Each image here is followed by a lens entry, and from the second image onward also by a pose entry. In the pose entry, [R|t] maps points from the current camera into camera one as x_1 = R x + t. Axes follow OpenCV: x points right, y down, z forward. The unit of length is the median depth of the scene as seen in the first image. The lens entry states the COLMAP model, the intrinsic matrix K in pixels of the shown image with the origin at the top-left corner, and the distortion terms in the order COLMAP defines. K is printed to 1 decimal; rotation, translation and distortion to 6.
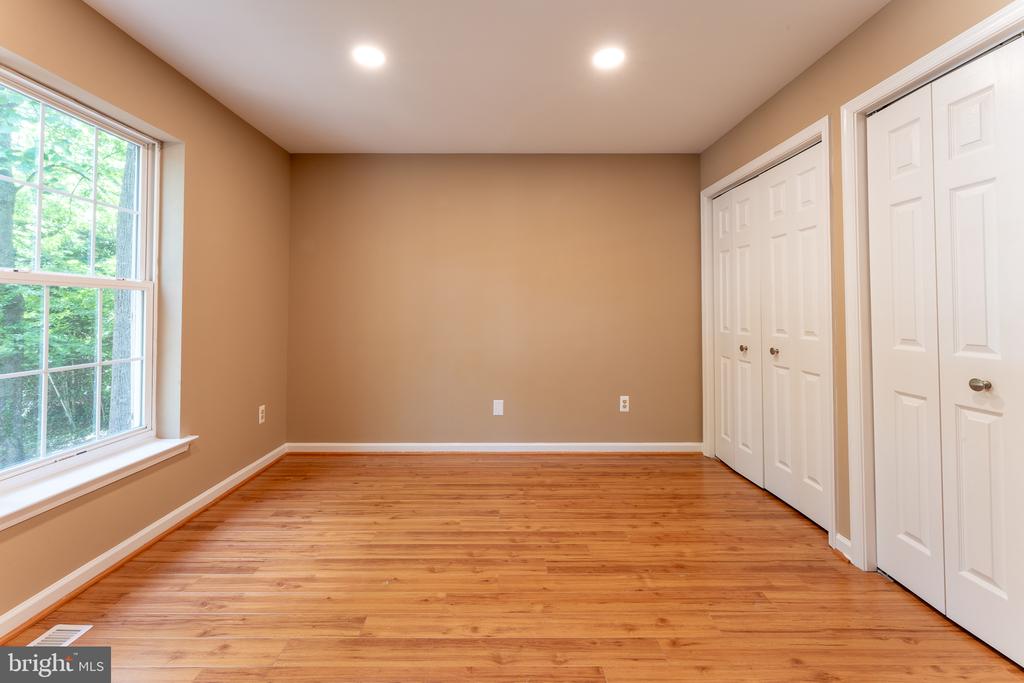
lens RADIAL K [[417.3, 0, 502.8], [0, 417.3, 304.3], [0, 0, 1]] dist [0.000886, -0.001036]
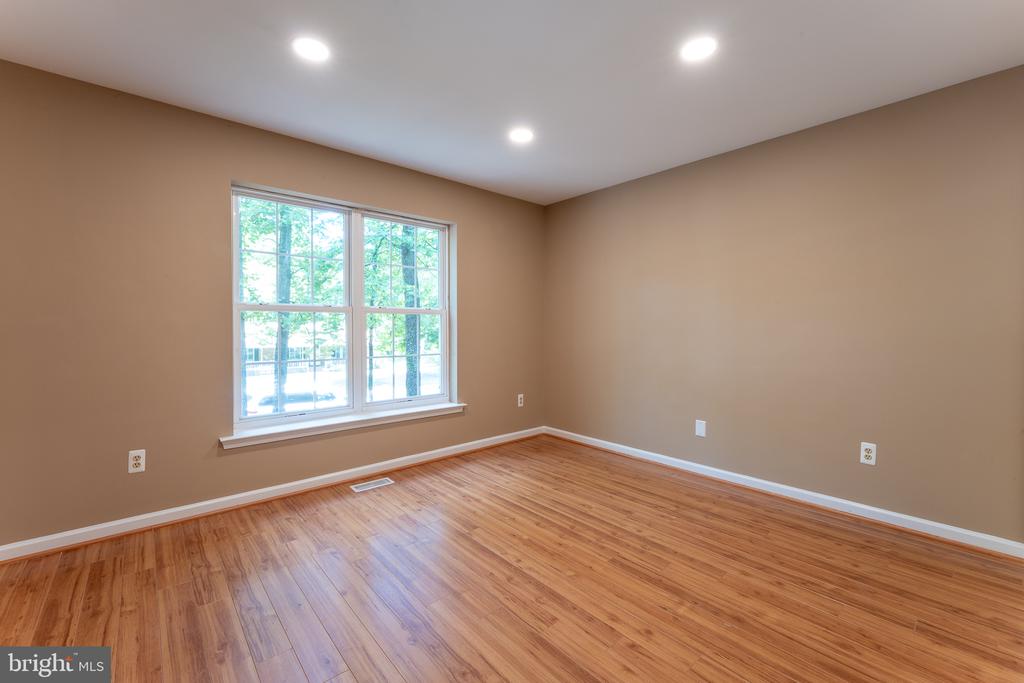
lens RADIAL K [[417.3, 0, 512.3], [0, 417.3, 336.4], [0, 0, 1]] dist [0.000886, -0.001036]
pose [[0.668167, 0.019030, -0.743767, 0.620963], [0.009671, 0.999366, 0.034258, 0.000439], [0.743948, -0.030083, 0.667560, 0.066505]]
